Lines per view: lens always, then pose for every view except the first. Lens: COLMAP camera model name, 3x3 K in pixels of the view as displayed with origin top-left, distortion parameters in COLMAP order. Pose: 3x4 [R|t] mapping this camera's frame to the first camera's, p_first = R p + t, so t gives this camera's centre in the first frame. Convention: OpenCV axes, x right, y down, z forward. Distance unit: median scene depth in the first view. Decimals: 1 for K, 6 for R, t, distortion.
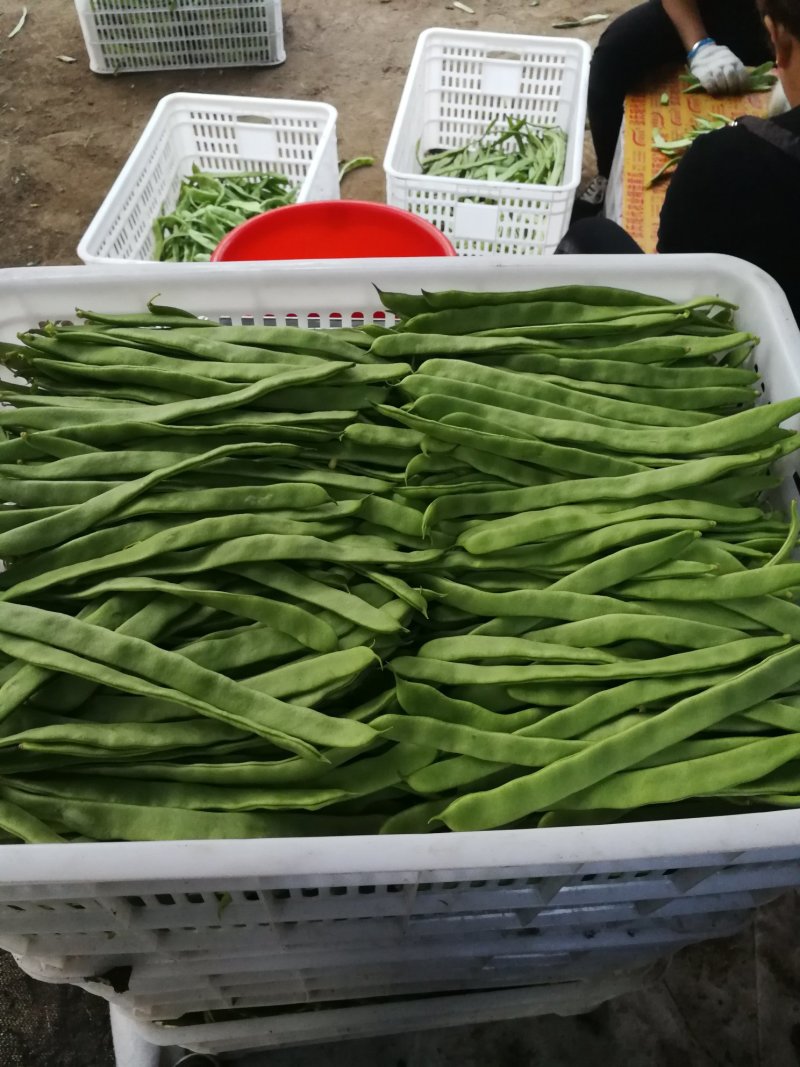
lens RADIAL K [[844.9, 0, 398.8], [0, 844.9, 539.8], [0, 0, 1]] dist [0.033408, -0.073726]
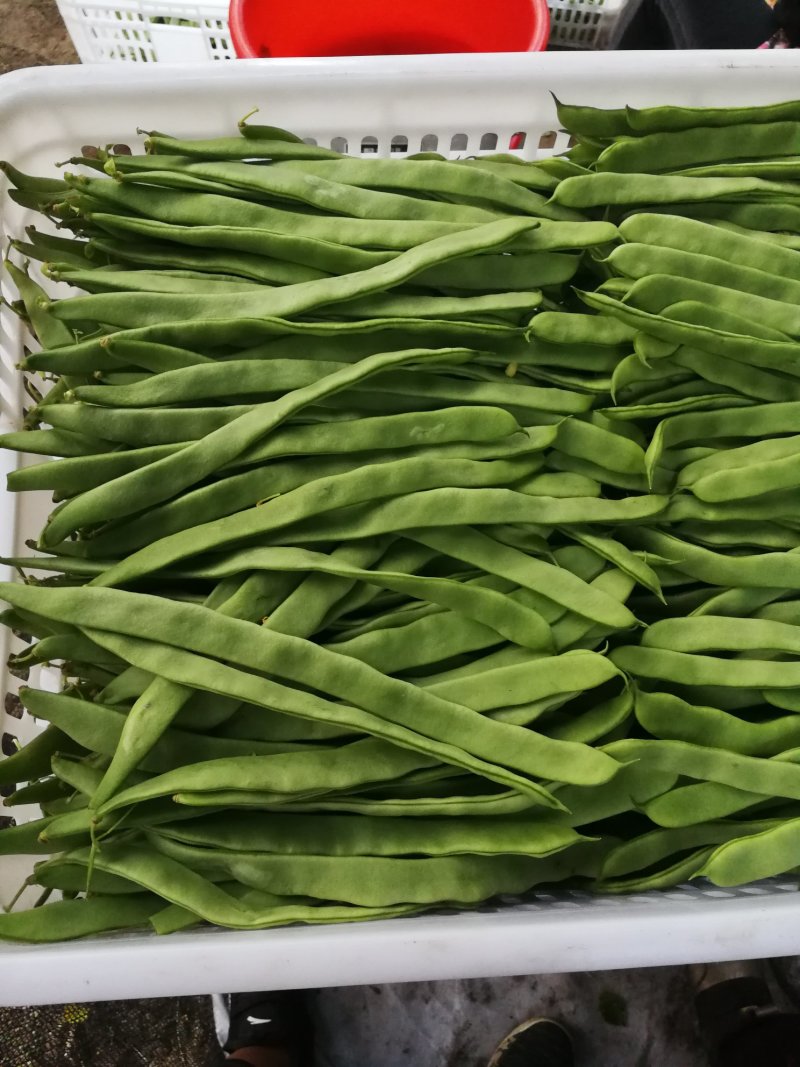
lens RADIAL K [[844.9, 0, 398.8], [0, 844.9, 539.8], [0, 0, 1]] dist [0.033408, -0.073726]
pose [[0.999758, -0.003414, 0.021727, -0.205352], [-0.002644, 0.962059, 0.272827, -0.157507], [-0.021834, -0.272819, 0.961818, 0.250646]]
